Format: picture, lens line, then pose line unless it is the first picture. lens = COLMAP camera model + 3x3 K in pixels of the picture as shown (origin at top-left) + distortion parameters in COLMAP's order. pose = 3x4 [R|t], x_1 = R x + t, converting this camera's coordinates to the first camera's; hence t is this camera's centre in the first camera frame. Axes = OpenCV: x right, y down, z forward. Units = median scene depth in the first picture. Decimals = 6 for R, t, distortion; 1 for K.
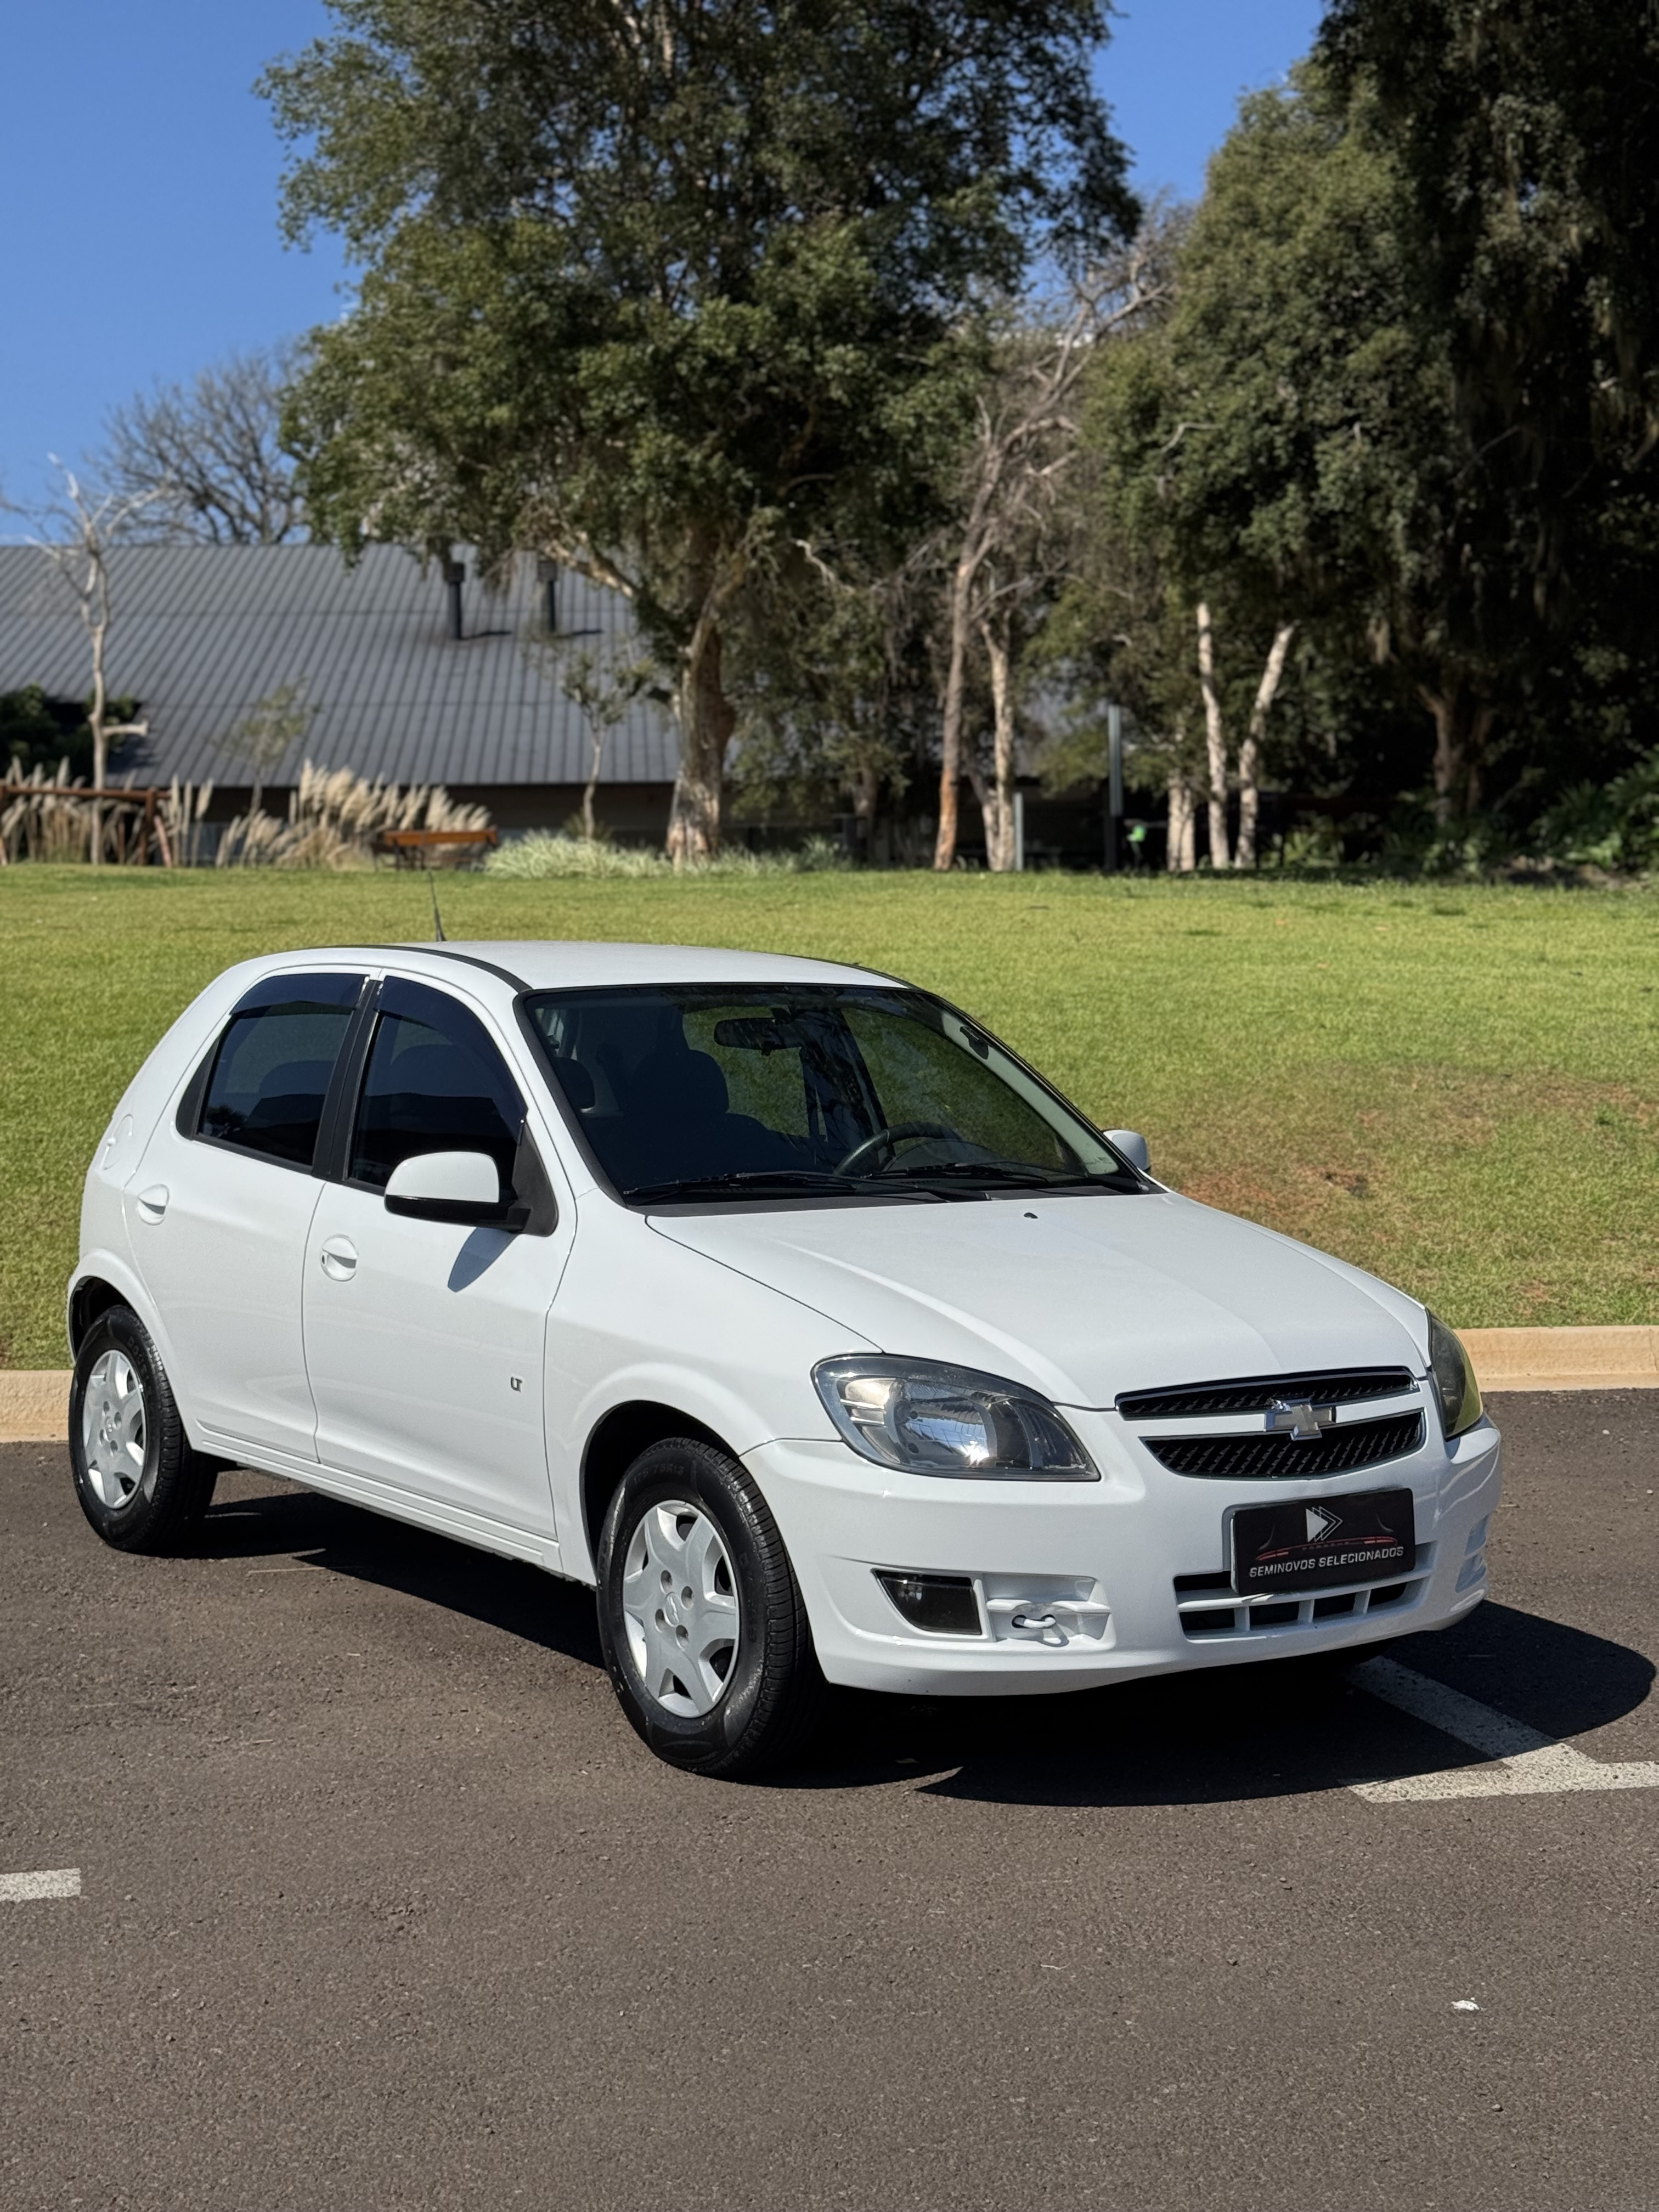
lens RADIAL K [[3054.4, 0, 829.5], [0, 3054.4, 1106.0], [0, 0, 1]] dist [0.065083, -0.083763]
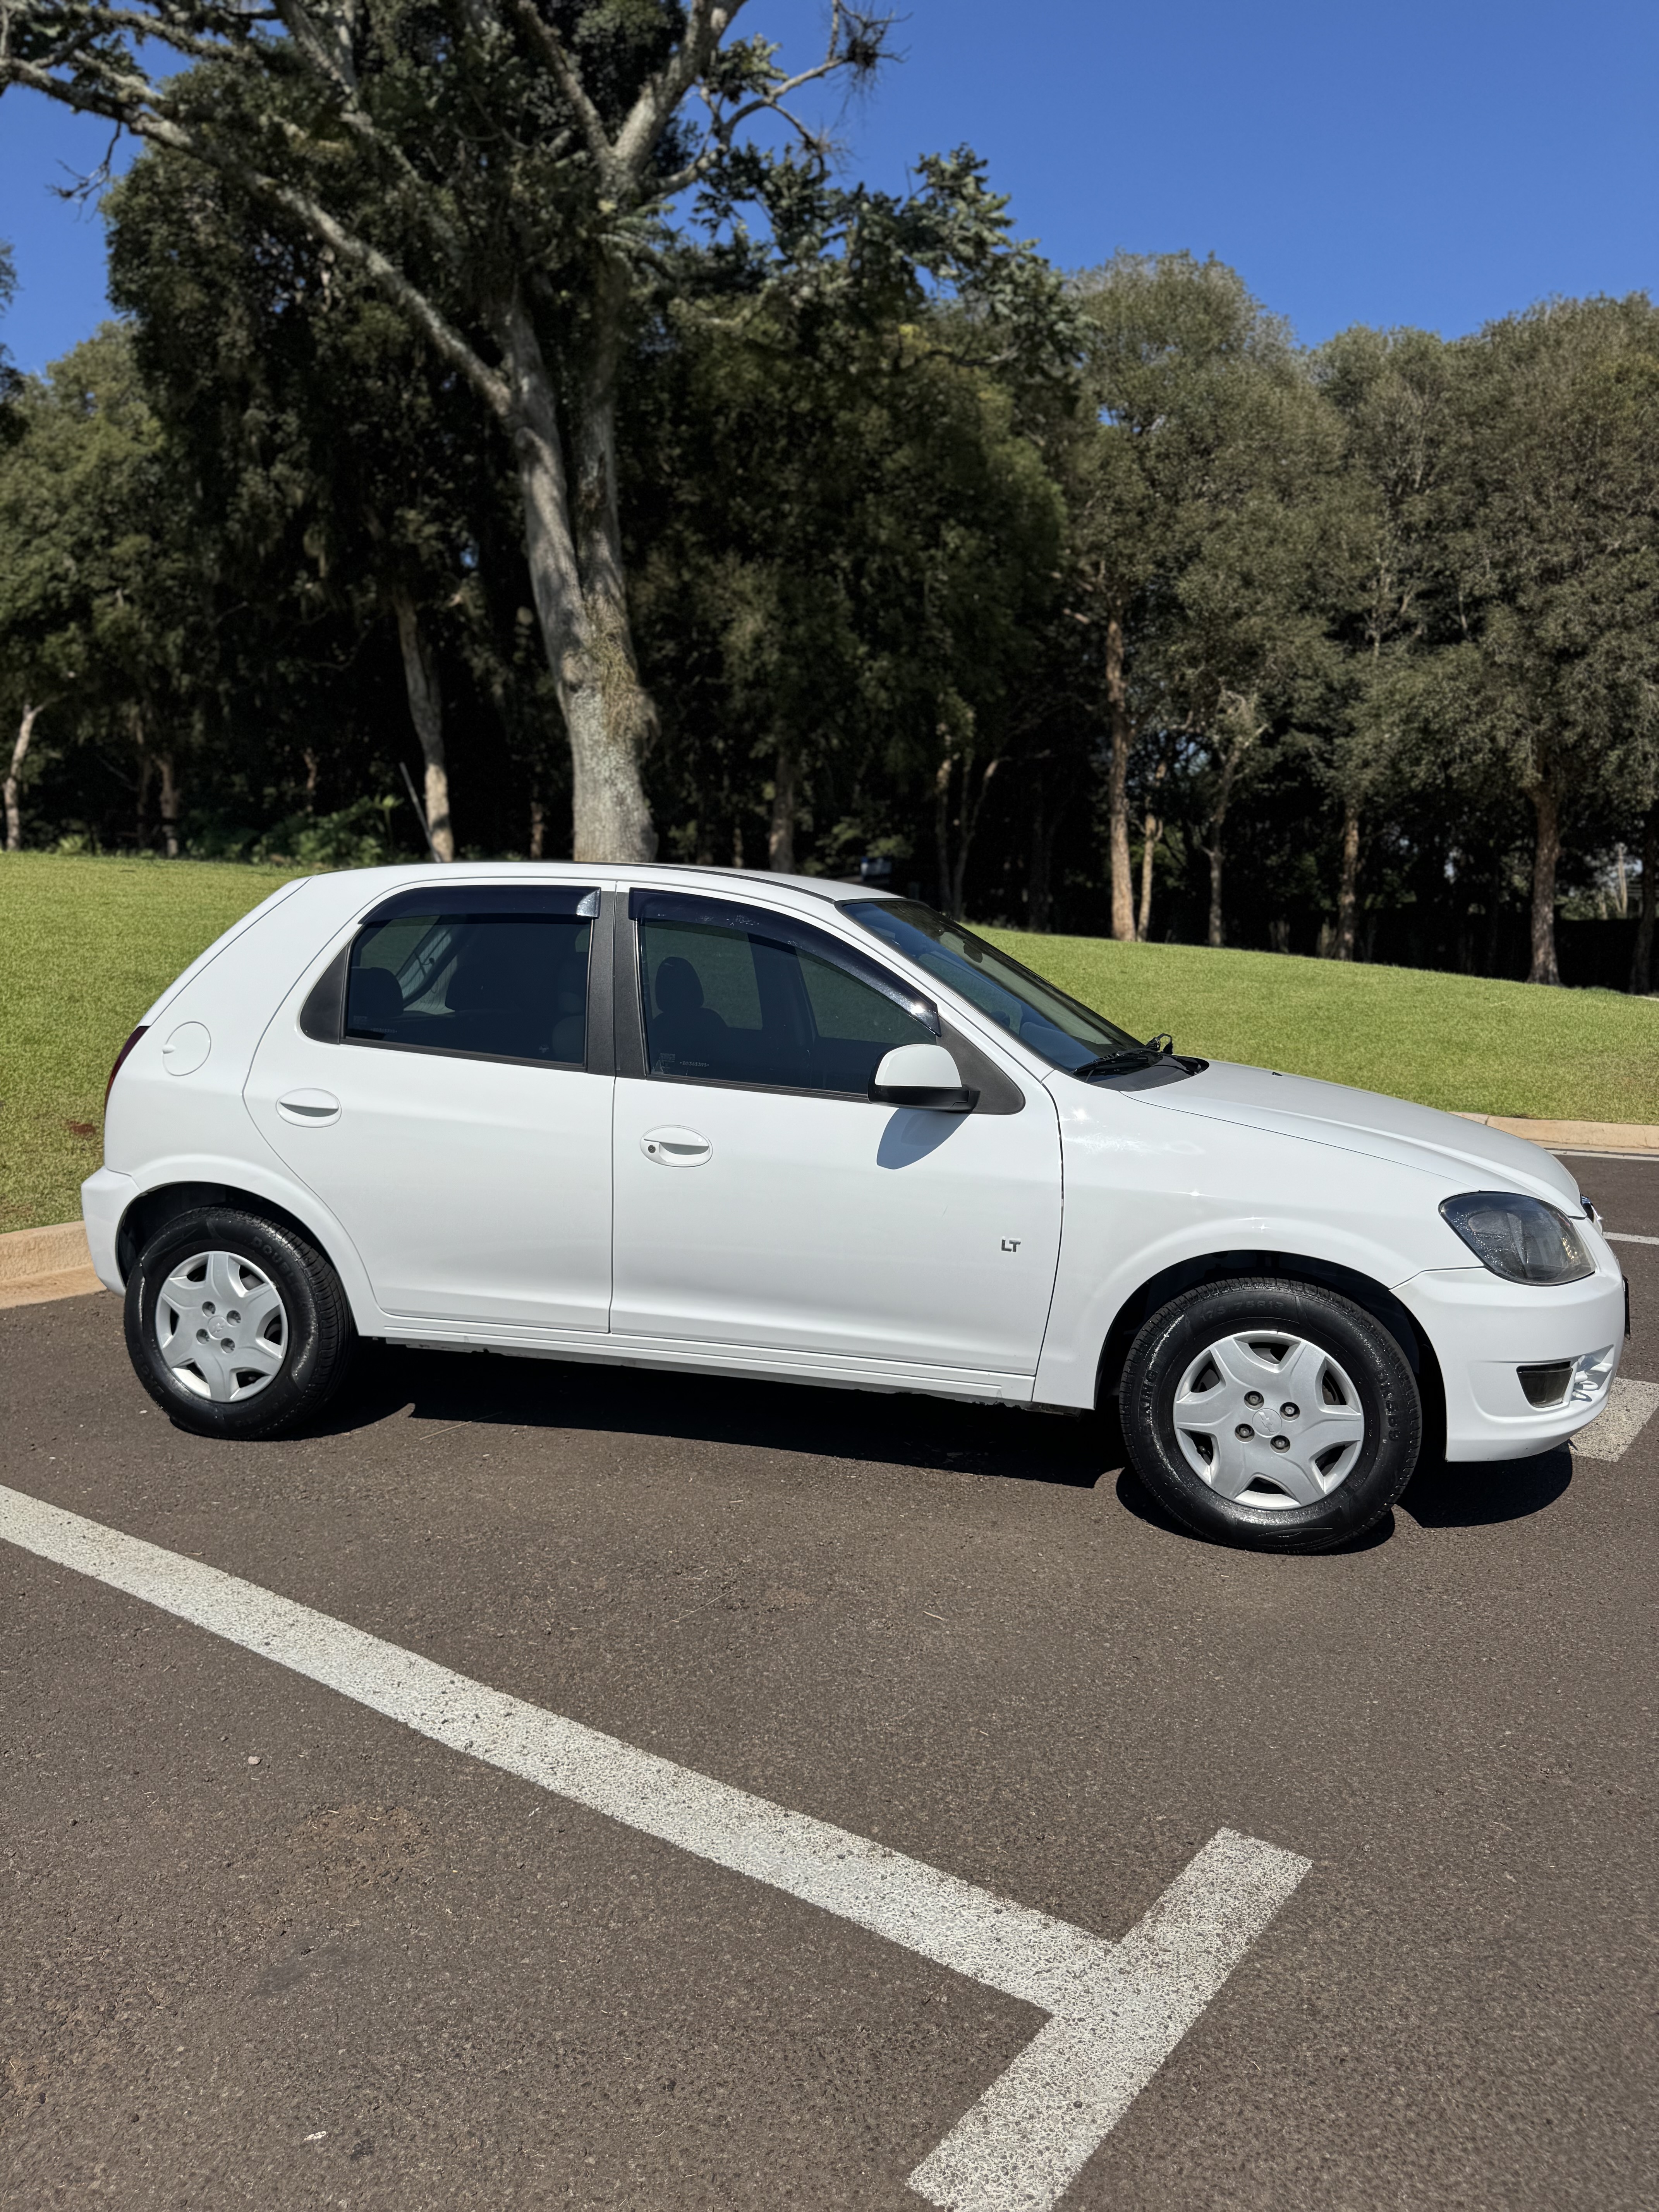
lens RADIAL K [[1589.4, 0, 829.4], [0, 1589.4, 1049.6], [0, 0, 1]] dist [-0.006399, -0.004450]
pose [[0.768045, -0.032745, 0.639558, -0.086708], [0.013209, 0.999289, 0.035300, -0.000596], [-0.640260, -0.018664, 0.767932, 0.097293]]
